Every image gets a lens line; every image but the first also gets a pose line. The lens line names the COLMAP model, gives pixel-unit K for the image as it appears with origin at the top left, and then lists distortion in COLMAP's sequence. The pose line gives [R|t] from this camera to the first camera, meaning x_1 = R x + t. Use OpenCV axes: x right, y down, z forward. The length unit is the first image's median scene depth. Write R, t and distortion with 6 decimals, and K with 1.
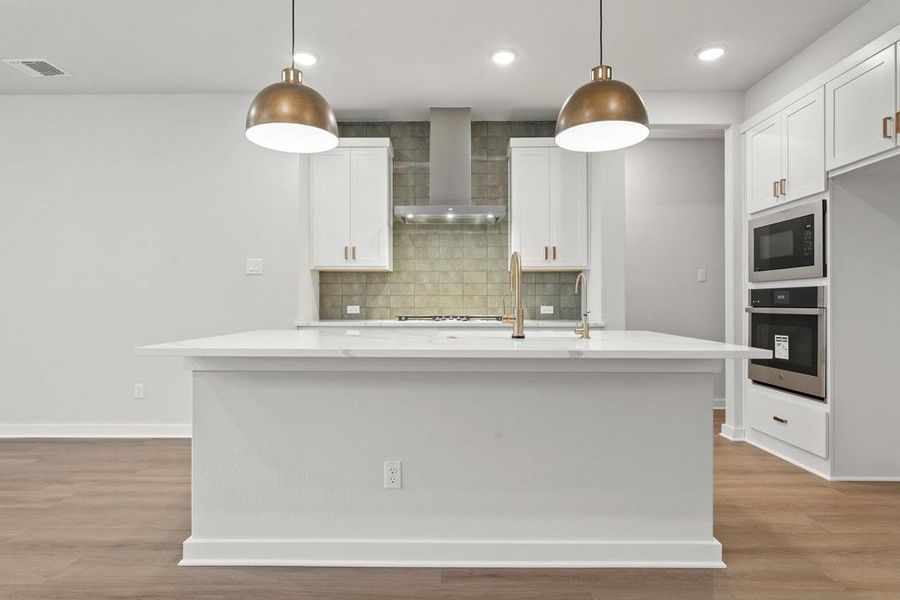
lens RADIAL K [[488.9, 0, 450.0], [0, 488.9, 300.0], [0, 0, 1]] dist [0.000719, 0.000194]
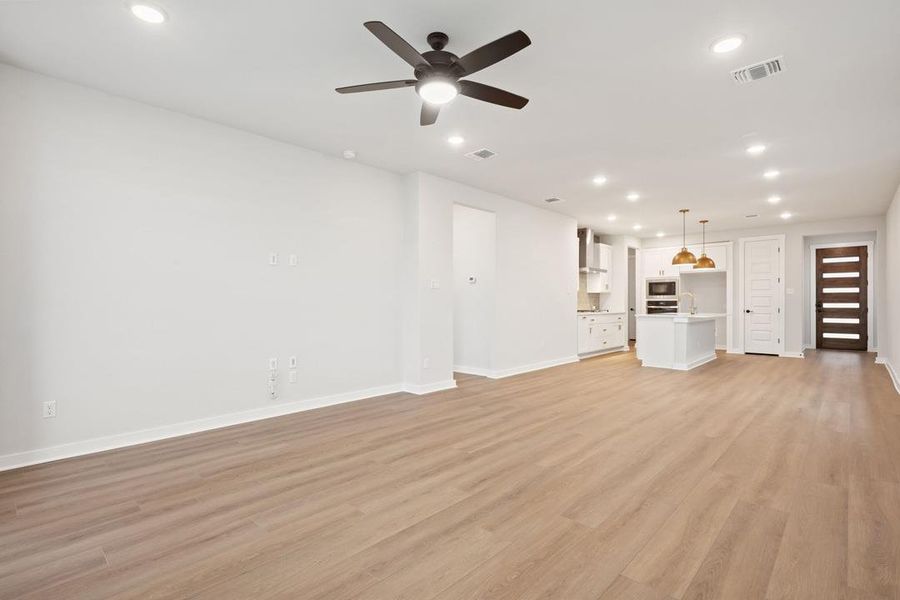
lens RADIAL K [[431.7, 0, 449.9], [0, 431.7, 303.4], [0, 0, 1]] dist [0.000453, 0.000231]
pose [[0.667656, -0.000993, 0.744469, -2.021387], [-0.002791, 0.999989, 0.003837, -0.010021], [-0.744465, -0.004639, 0.667646, 0.036587]]
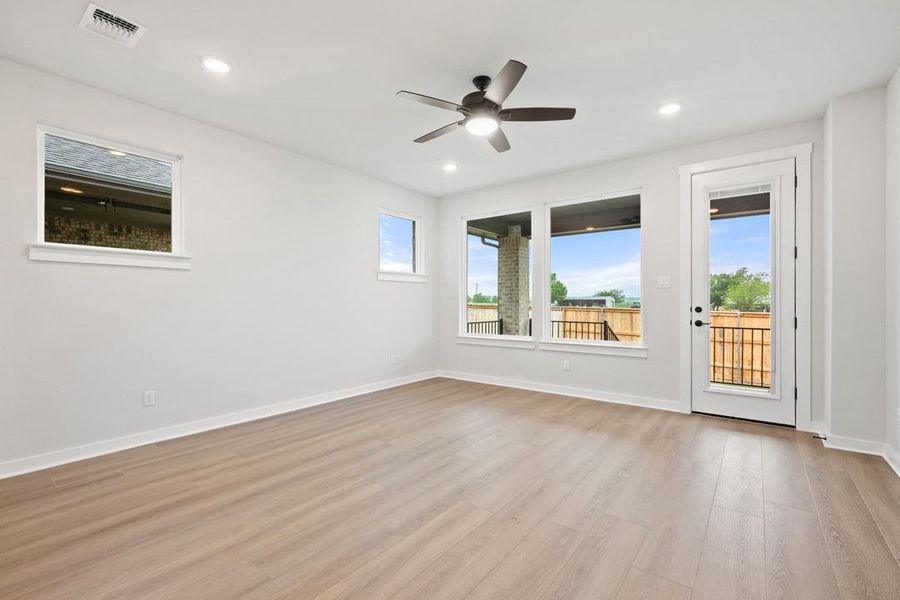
lens RADIAL K [[396.5, 0, 450.5], [0, 396.5, 302.4], [0, 0, 1]] dist [0.001136, 0.000299]
pose [[-0.598390, -0.000948, -0.801204, -1.050080], [0.004471, 0.999980, -0.004523, -0.010139], [0.801192, -0.006289, -0.598374, 0.784441]]
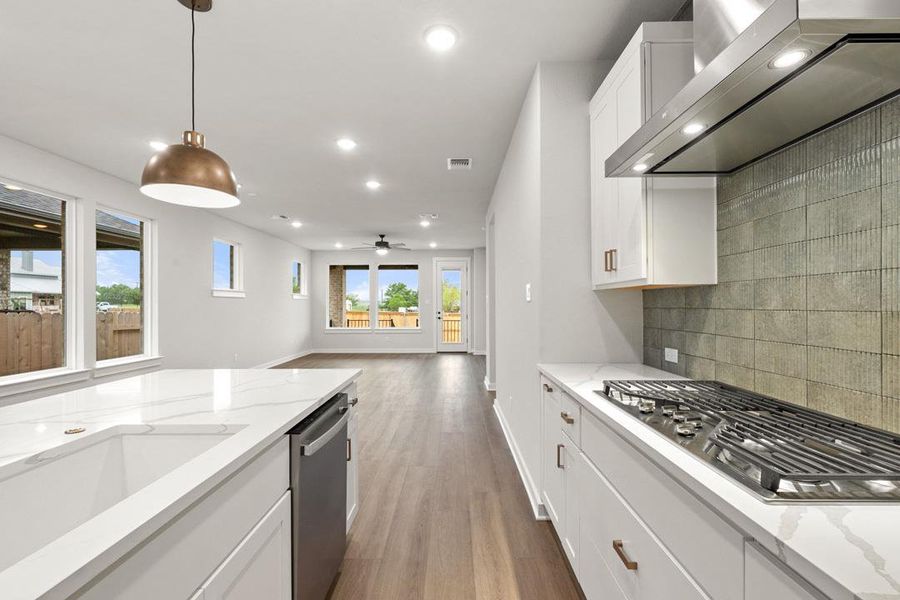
lens RADIAL K [[396.5, 0, 450.5], [0, 396.5, 302.4], [0, 0, 1]] dist [0.001136, 0.000299]
pose [[0.007171, -0.006401, -0.999954, 0.260702], [0.010276, 0.999927, -0.006327, -0.041295], [0.999921, -0.010230, 0.007236, 0.747973]]
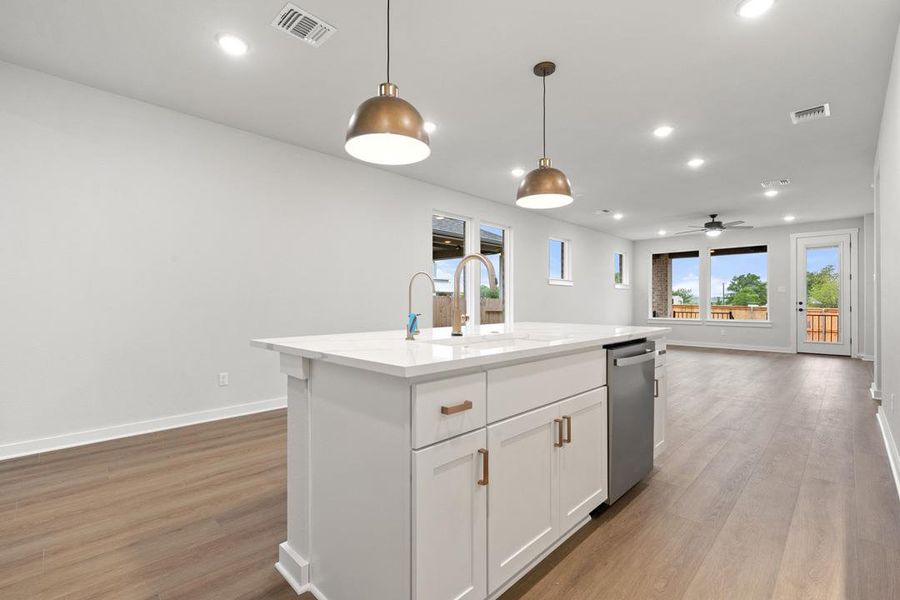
lens RADIAL K [[398.4, 0, 450.0], [0, 398.4, 300.0], [0, 0, 1]] dist [0.000753, -0.000024]
pose [[-0.693664, -0.005184, -0.720280, 0.398821], [0.002483, 0.999951, -0.009588, 0.003371], [0.720294, -0.008440, -0.693618, 0.809759]]
